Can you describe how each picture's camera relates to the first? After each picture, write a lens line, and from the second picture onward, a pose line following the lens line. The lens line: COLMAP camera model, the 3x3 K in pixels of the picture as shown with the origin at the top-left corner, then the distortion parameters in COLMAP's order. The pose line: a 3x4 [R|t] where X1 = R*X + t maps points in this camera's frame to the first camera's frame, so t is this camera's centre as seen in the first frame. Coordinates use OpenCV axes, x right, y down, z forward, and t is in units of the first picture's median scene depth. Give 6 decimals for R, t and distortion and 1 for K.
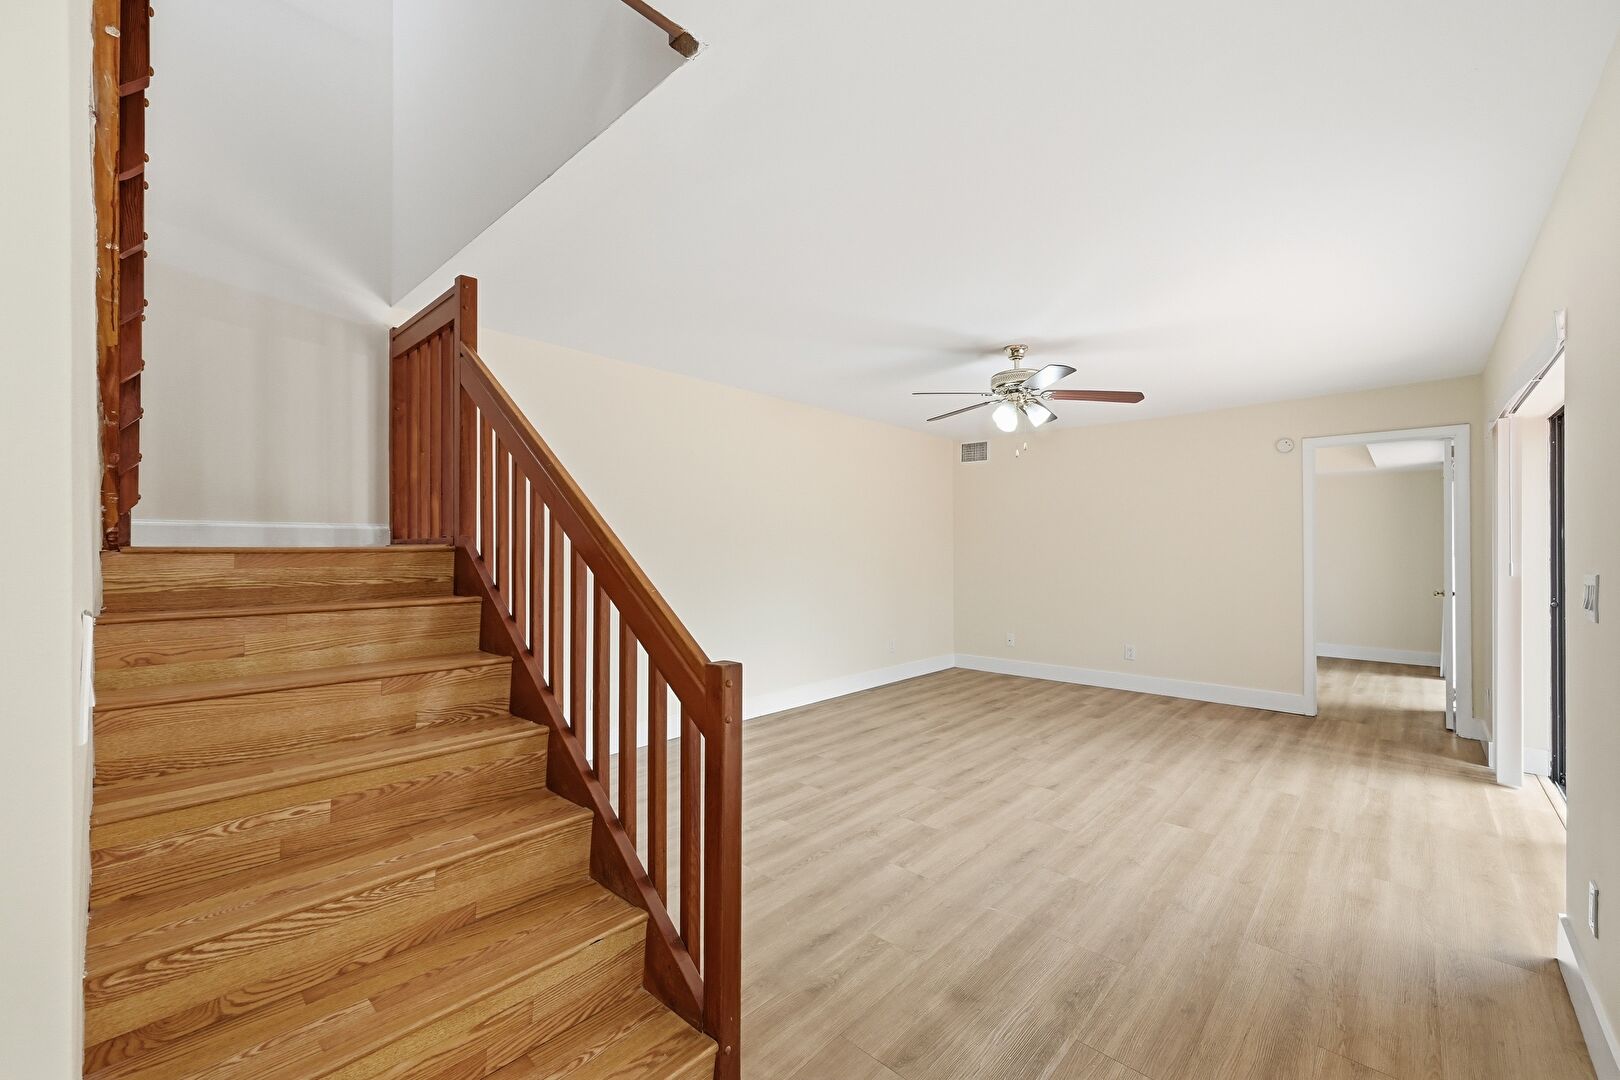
lens RADIAL K [[643.0, 0, 807.4], [0, 643.0, 538.3], [0, 0, 1]] dist [0.000337, 0.000056]
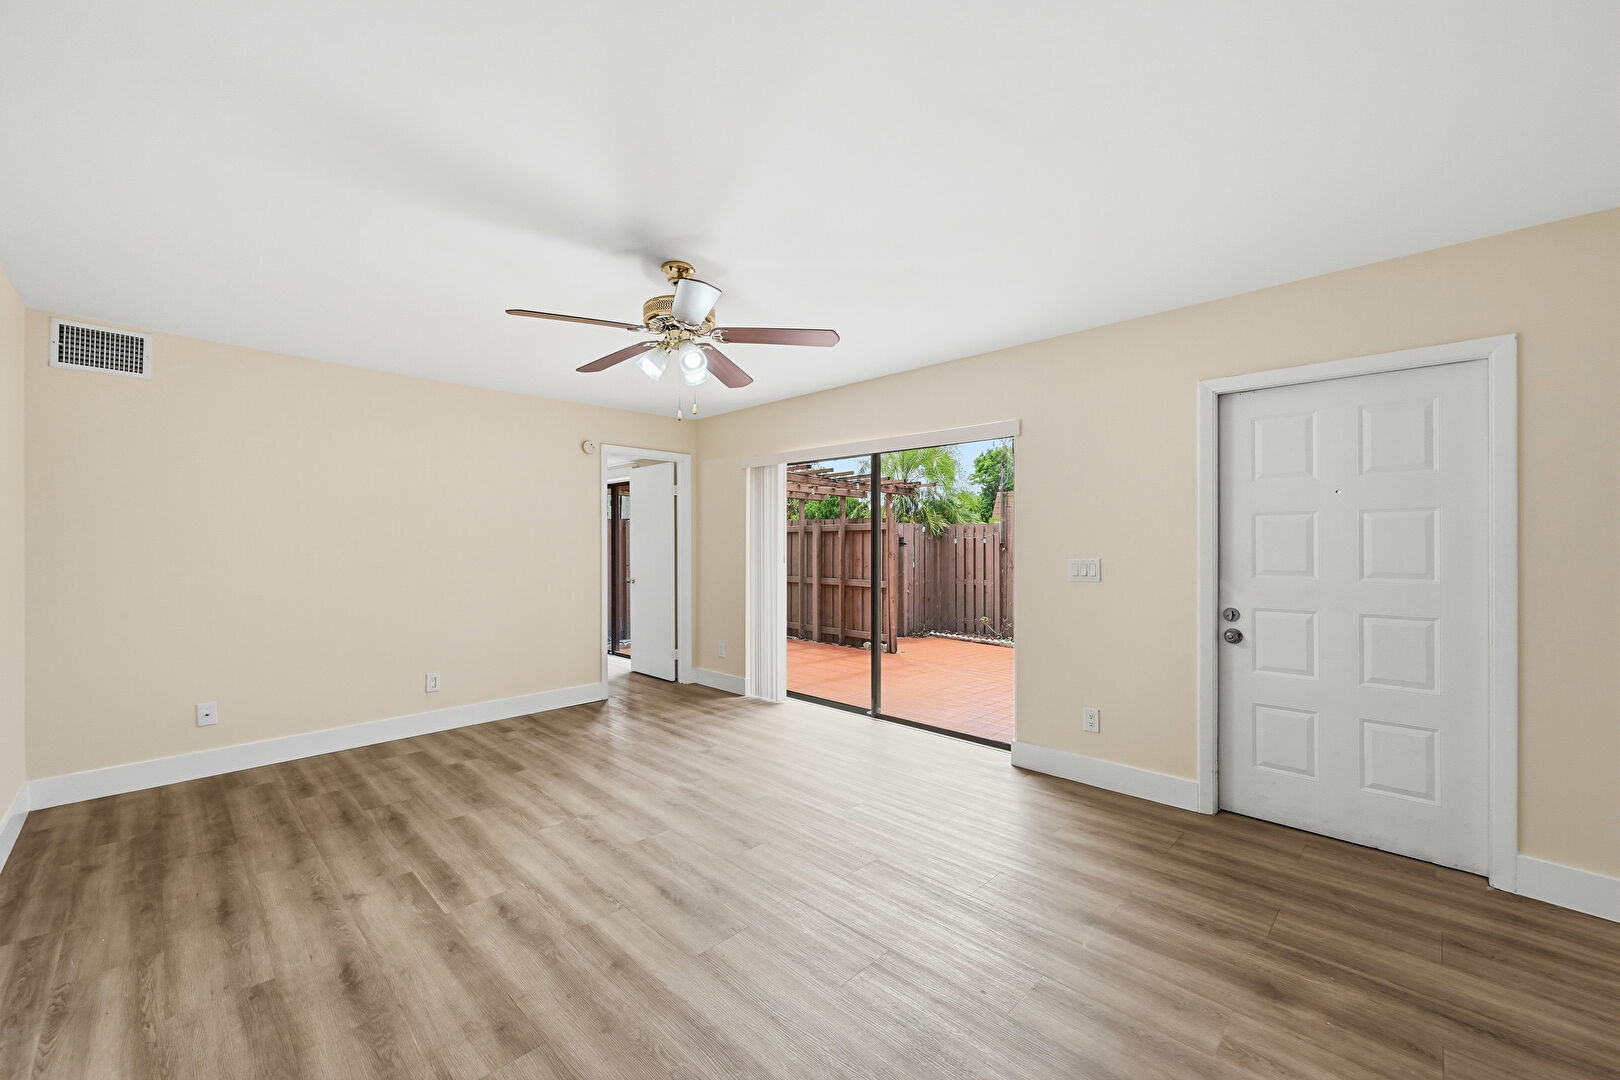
lens RADIAL K [[643.0, 0, 807.4], [0, 643.0, 538.3], [0, 0, 1]] dist [0.000337, 0.000056]
pose [[0.034844, 0.002969, 0.999388, -0.360786], [-0.012712, 0.999916, -0.002528, 0.004196], [-0.999312, -0.012616, 0.034878, 0.770485]]
